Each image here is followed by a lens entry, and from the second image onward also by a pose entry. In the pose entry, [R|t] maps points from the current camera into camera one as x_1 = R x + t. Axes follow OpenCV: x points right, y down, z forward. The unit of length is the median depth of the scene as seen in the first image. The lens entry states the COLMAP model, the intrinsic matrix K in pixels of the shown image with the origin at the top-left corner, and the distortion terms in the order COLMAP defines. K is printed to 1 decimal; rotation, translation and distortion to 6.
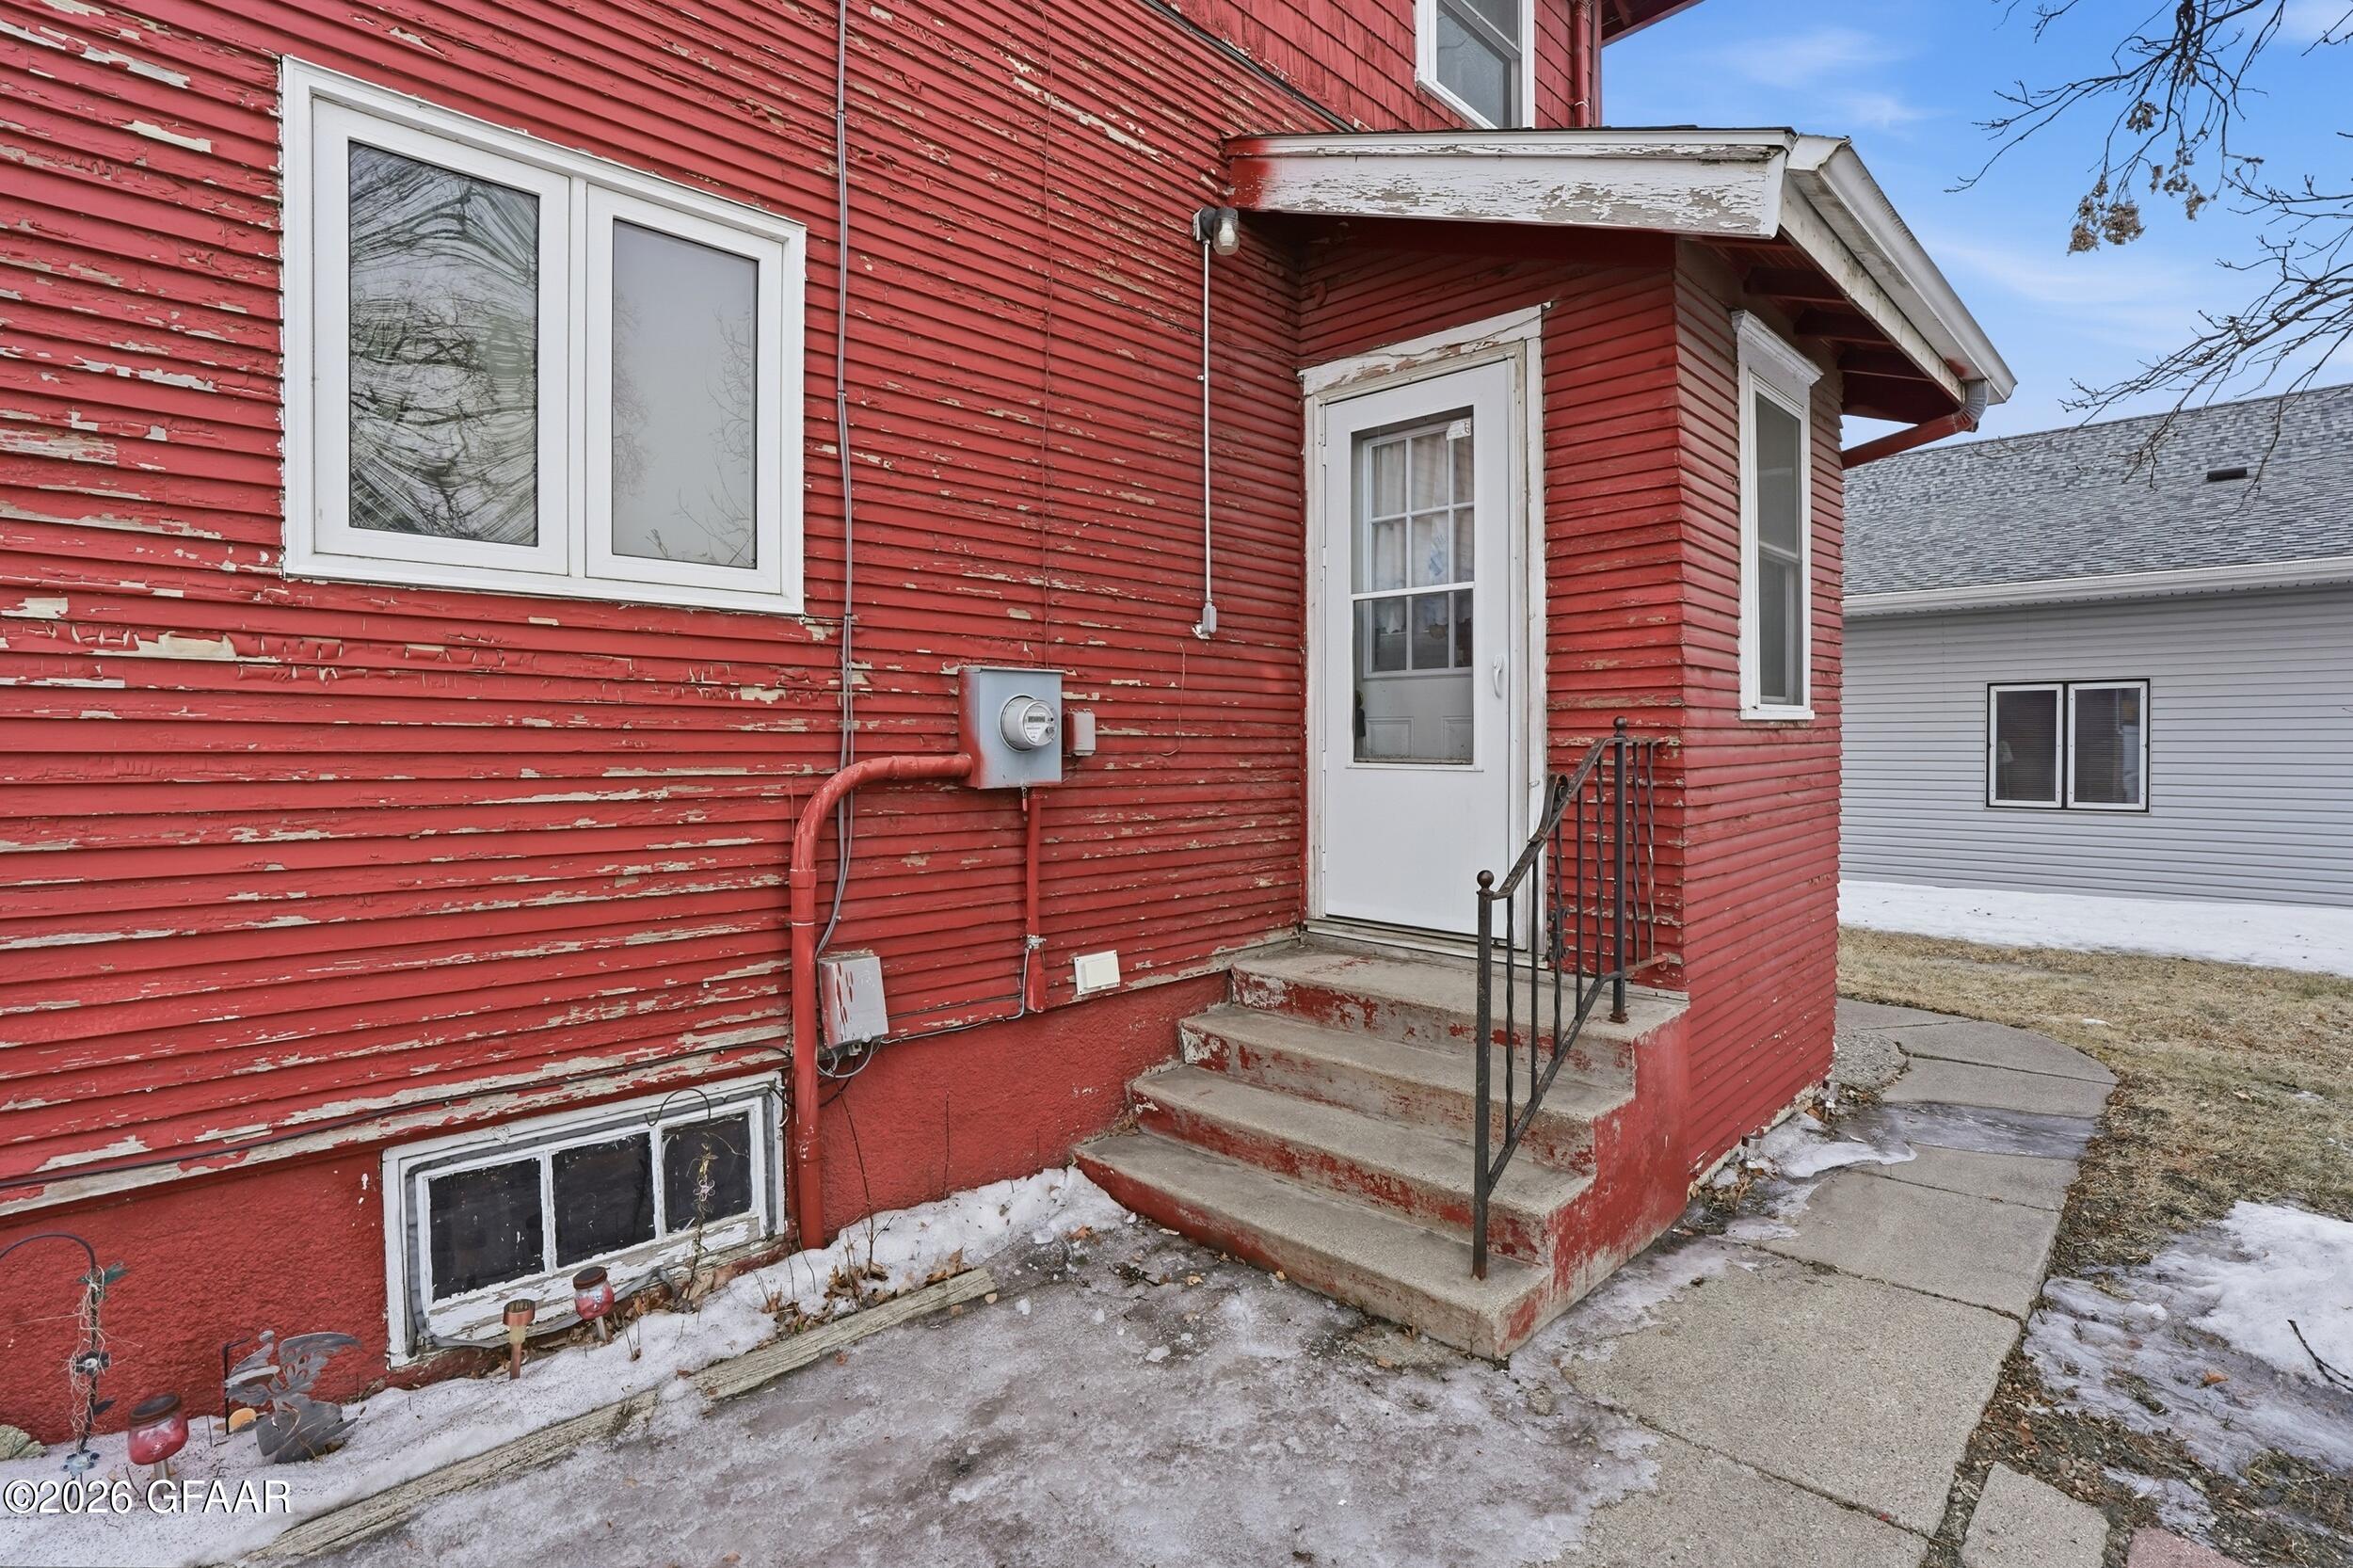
lens RADIAL K [[1099.3, 0, 1176.0], [0, 1099.3, 773.0], [0, 0, 1]] dist [-0.069999, 0.028136]
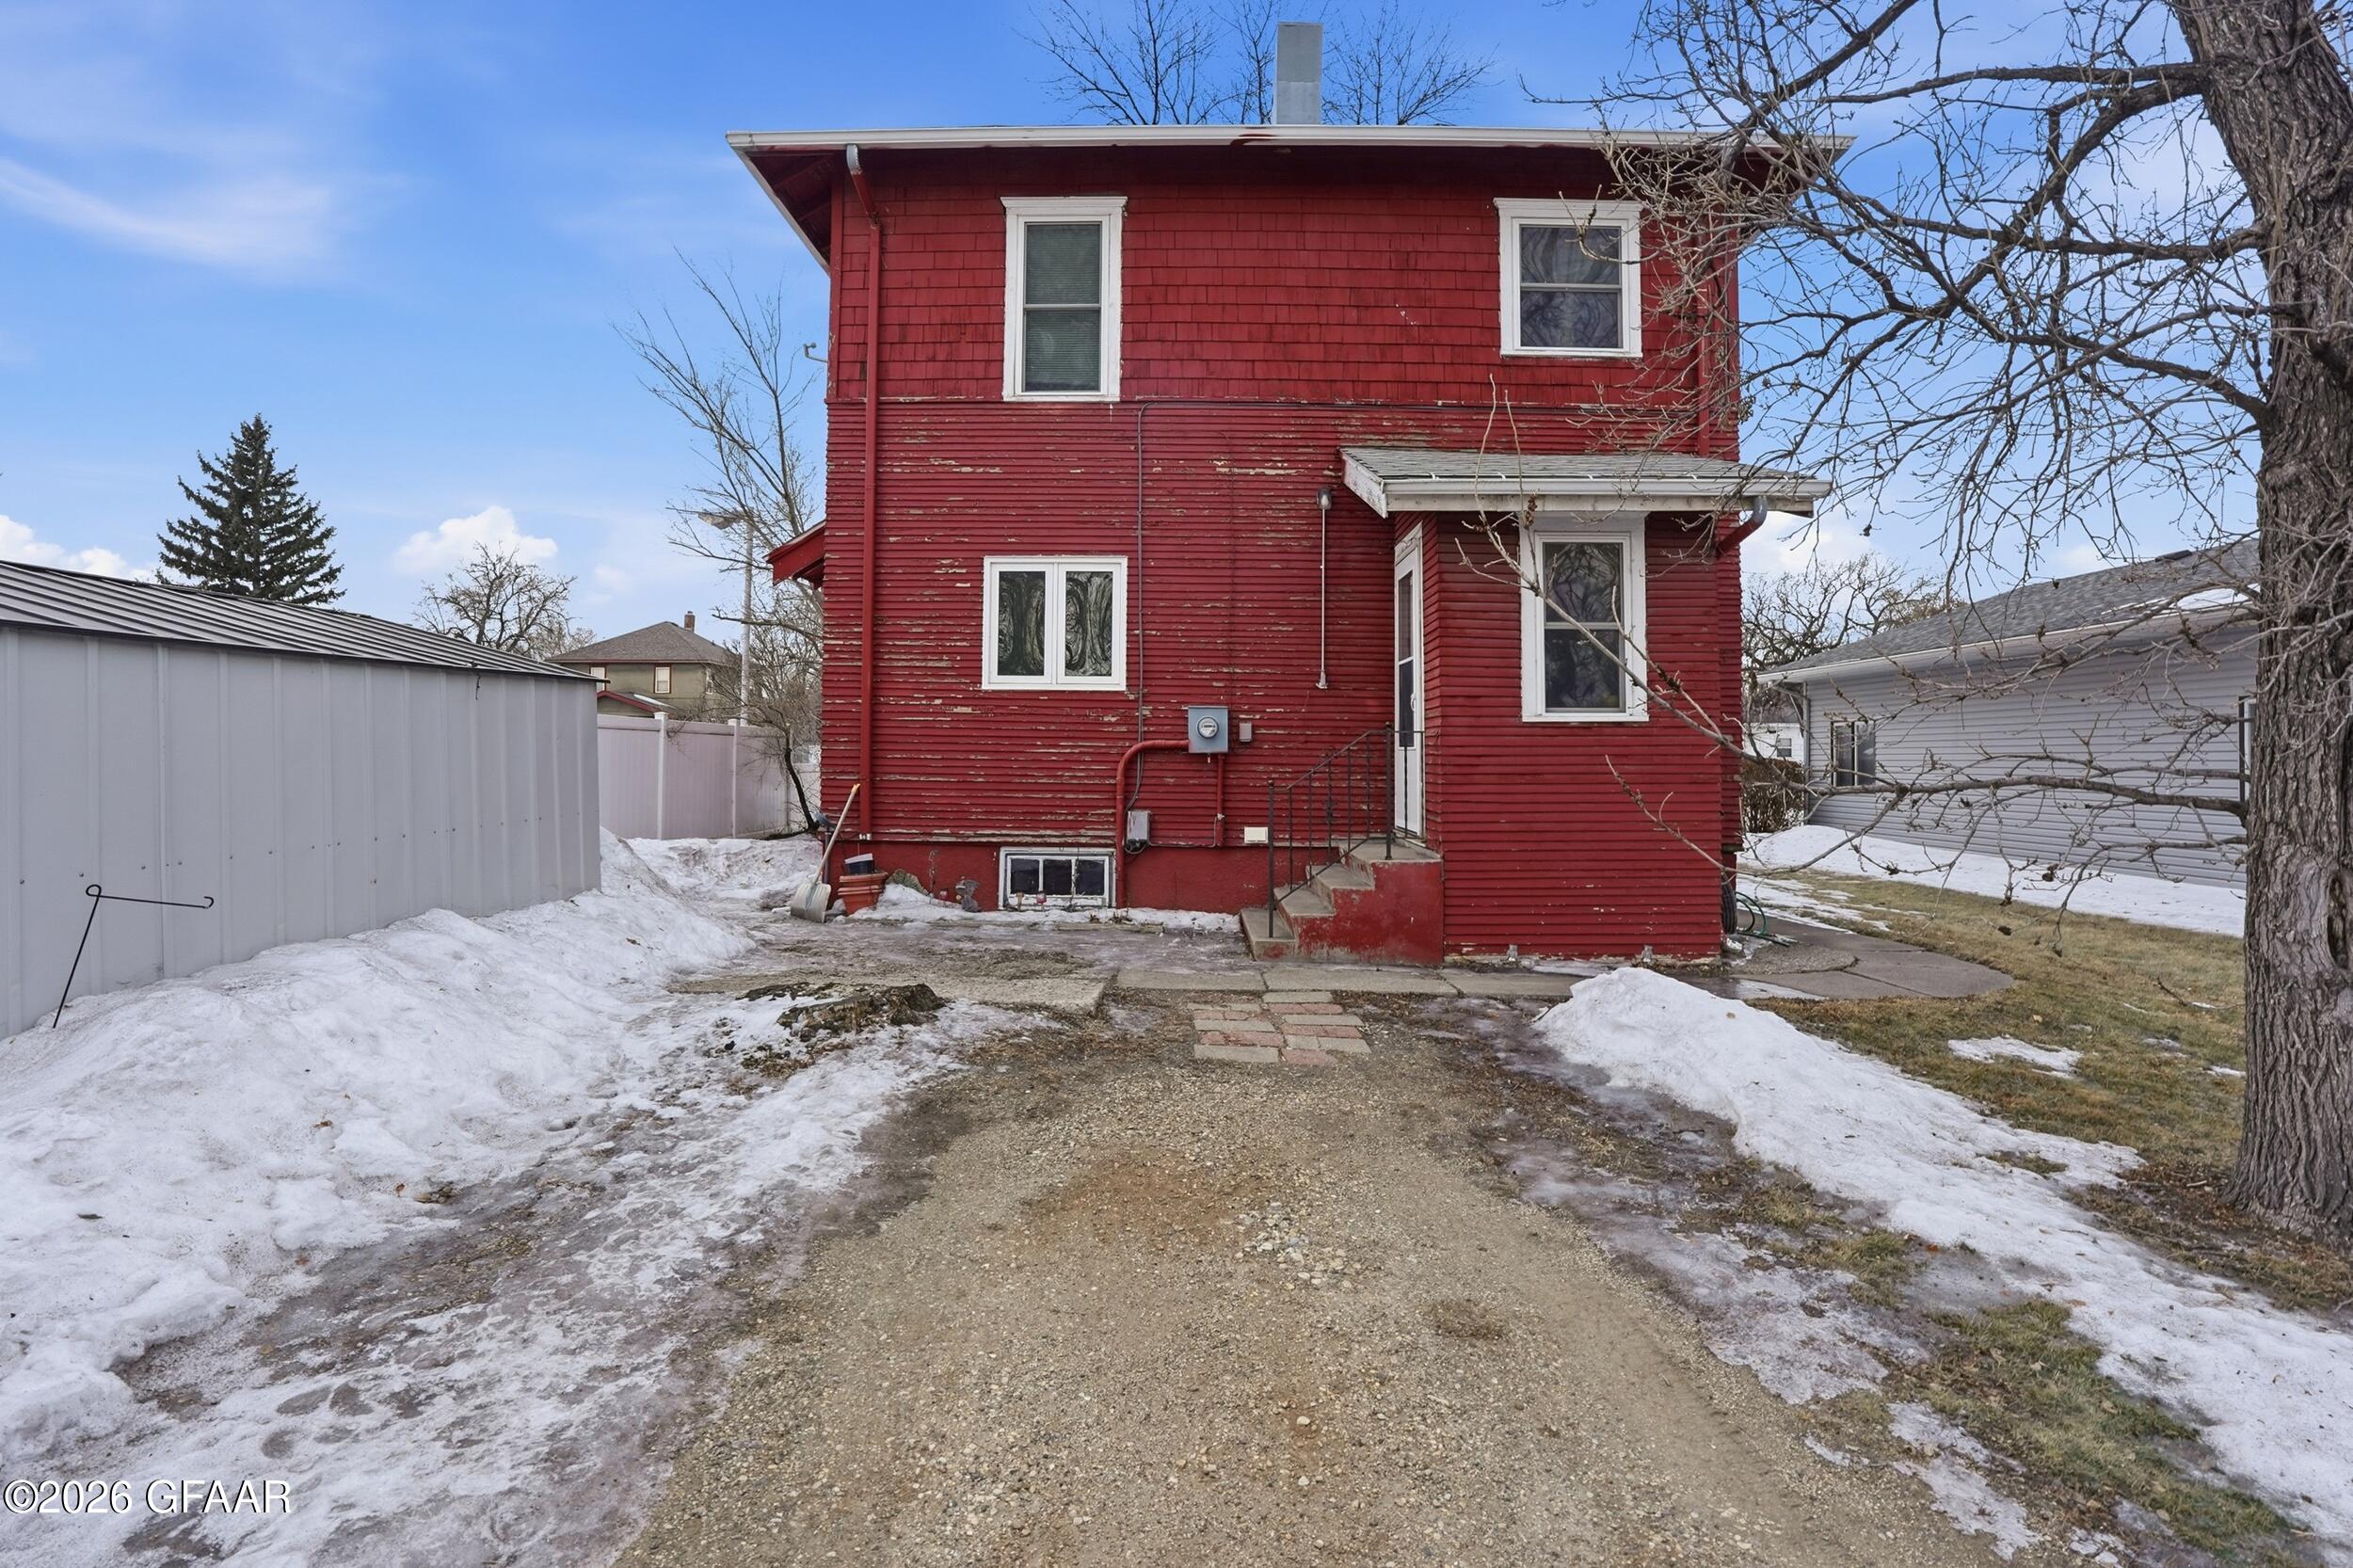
lens RADIAL K [[1099.3, 0, 1176.0], [0, 1099.3, 773.0], [0, 0, 1]] dist [-0.069999, 0.028136]
pose [[0.703488, 0.017049, -0.710502, 1.832051], [-0.029083, 0.999565, -0.004811, 0.083263], [0.710112, 0.024047, 0.703678, -0.951460]]
